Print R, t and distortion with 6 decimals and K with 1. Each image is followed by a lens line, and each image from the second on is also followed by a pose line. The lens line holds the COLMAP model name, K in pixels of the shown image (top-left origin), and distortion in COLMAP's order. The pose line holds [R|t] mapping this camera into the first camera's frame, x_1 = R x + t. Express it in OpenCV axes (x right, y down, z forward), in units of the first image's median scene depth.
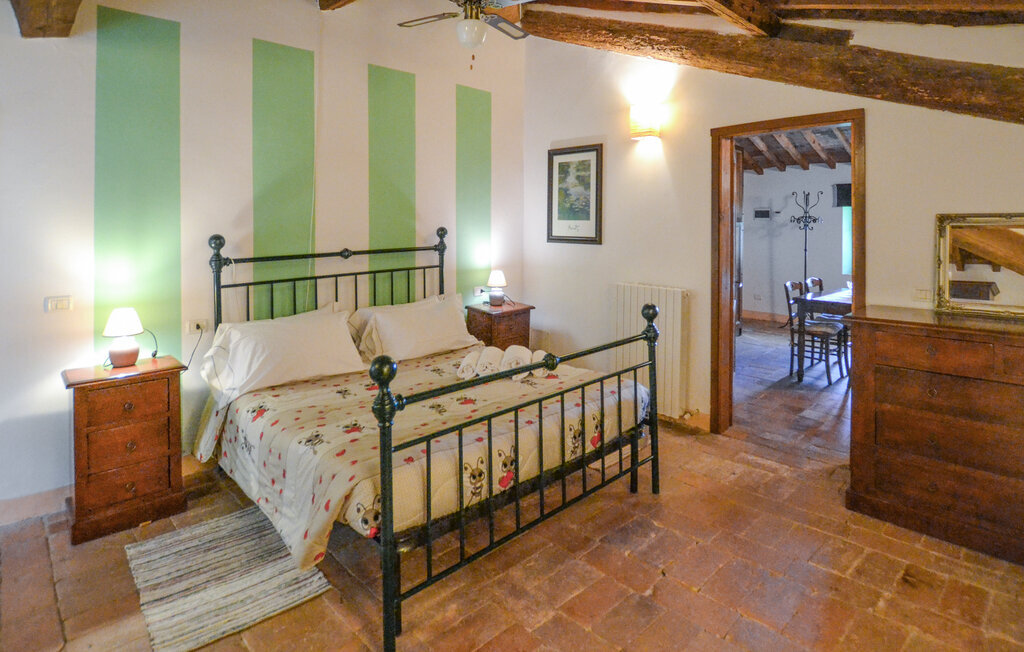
lens RADIAL K [[548.9, 0, 513.2], [0, 548.9, 231.5], [0, 0, 1]] dist [-0.045810, 0.000191]
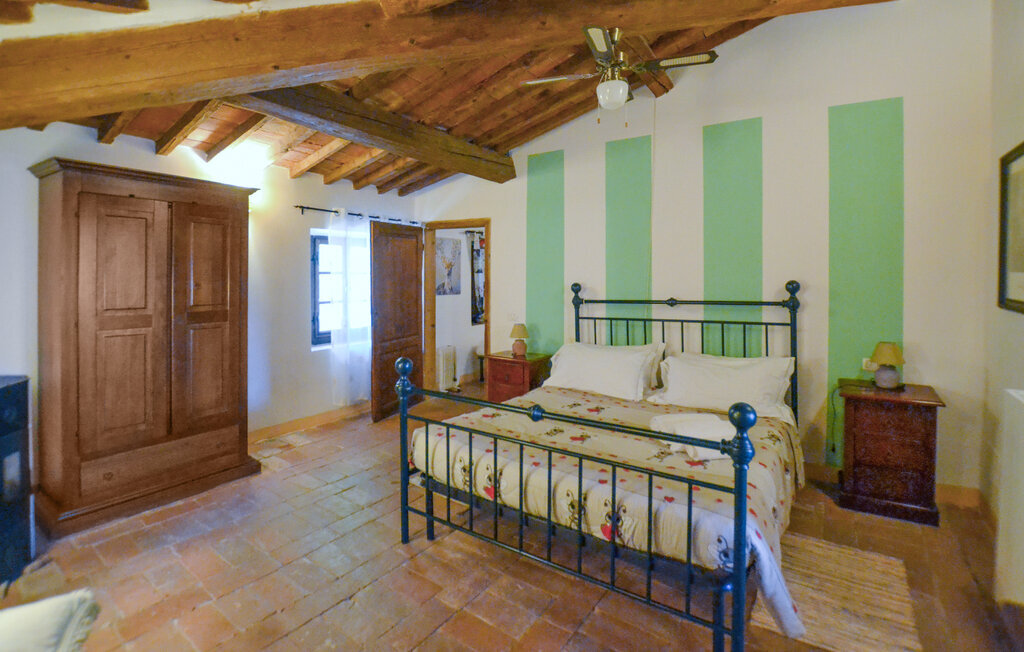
lens RADIAL K [[490.1, 0, 542.7], [0, 490.1, 270.9], [0, 0, 1]] dist [-0.036218, 0.000504]
pose [[0.203045, 0.010587, -0.979112, 0.659665], [-0.004129, 0.999942, 0.009956, -0.035466], [0.979161, 0.002021, 0.203077, 0.540304]]
